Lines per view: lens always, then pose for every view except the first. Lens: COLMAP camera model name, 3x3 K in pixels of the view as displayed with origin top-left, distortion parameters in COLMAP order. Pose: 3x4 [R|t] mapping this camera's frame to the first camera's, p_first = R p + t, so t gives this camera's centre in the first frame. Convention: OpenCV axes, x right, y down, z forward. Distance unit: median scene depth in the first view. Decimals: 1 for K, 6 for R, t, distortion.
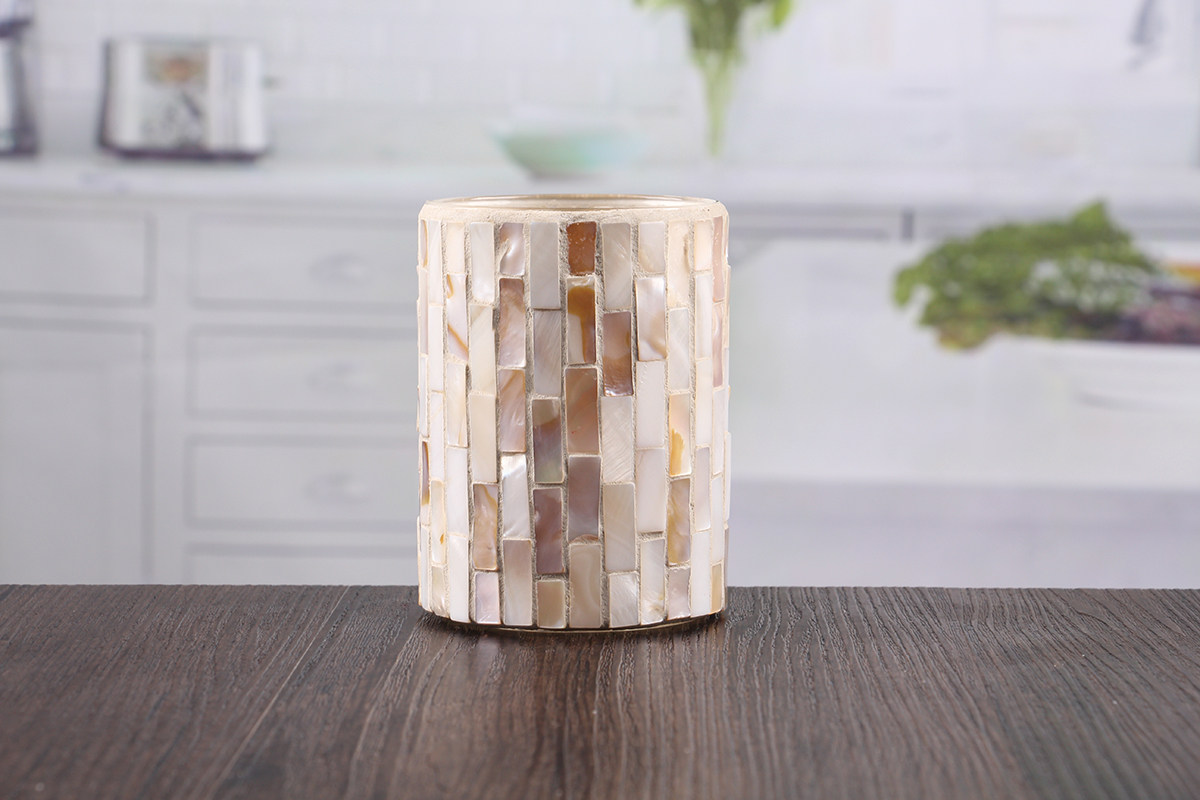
lens RADIAL K [[3704.5, 0, 600.0], [0, 3704.5, 400.0], [0, 0, 1]] dist [0.443716, 0.899072]
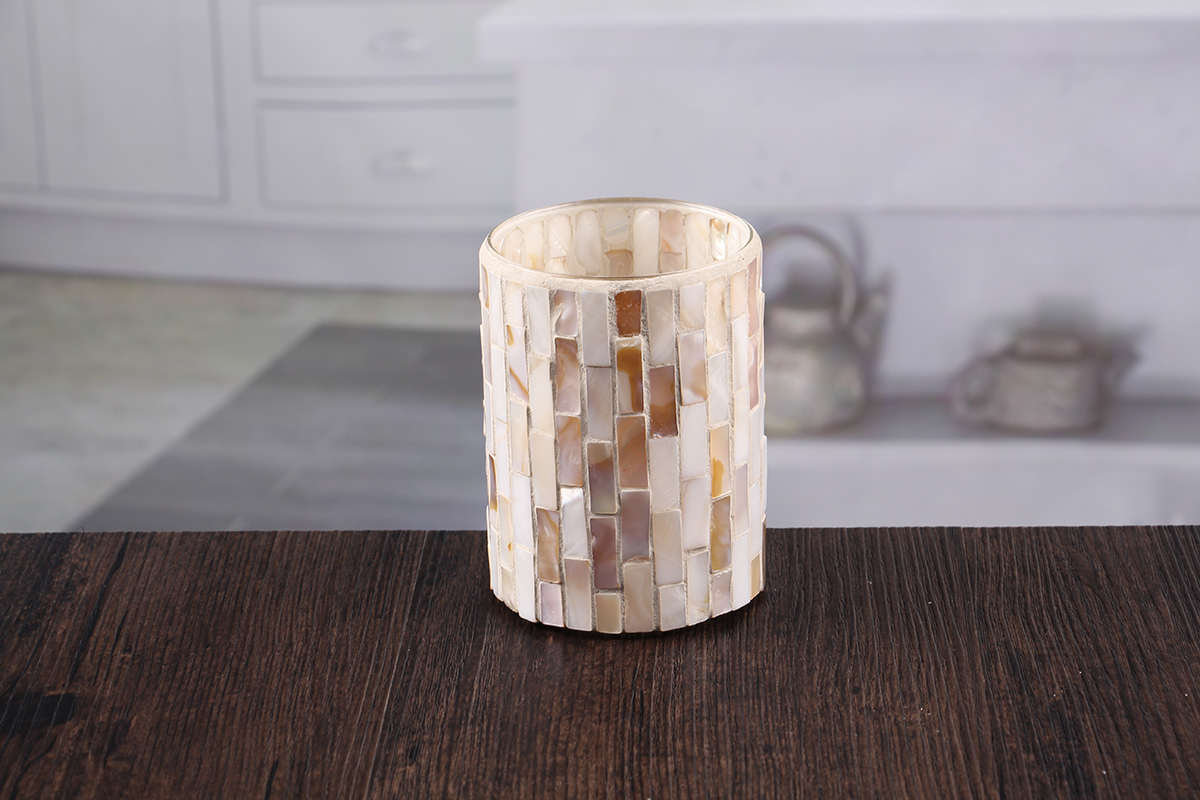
lens RADIAL K [[3704.5, 0, 600.0], [0, 3704.5, 400.0], [0, 0, 1]] dist [0.443716, 0.899072]
pose [[0.999648, -0.019462, -0.018015, 0.005860], [0.023165, 0.971515, 0.235842, -0.274338], [0.012912, -0.236177, 0.971624, -0.079004]]
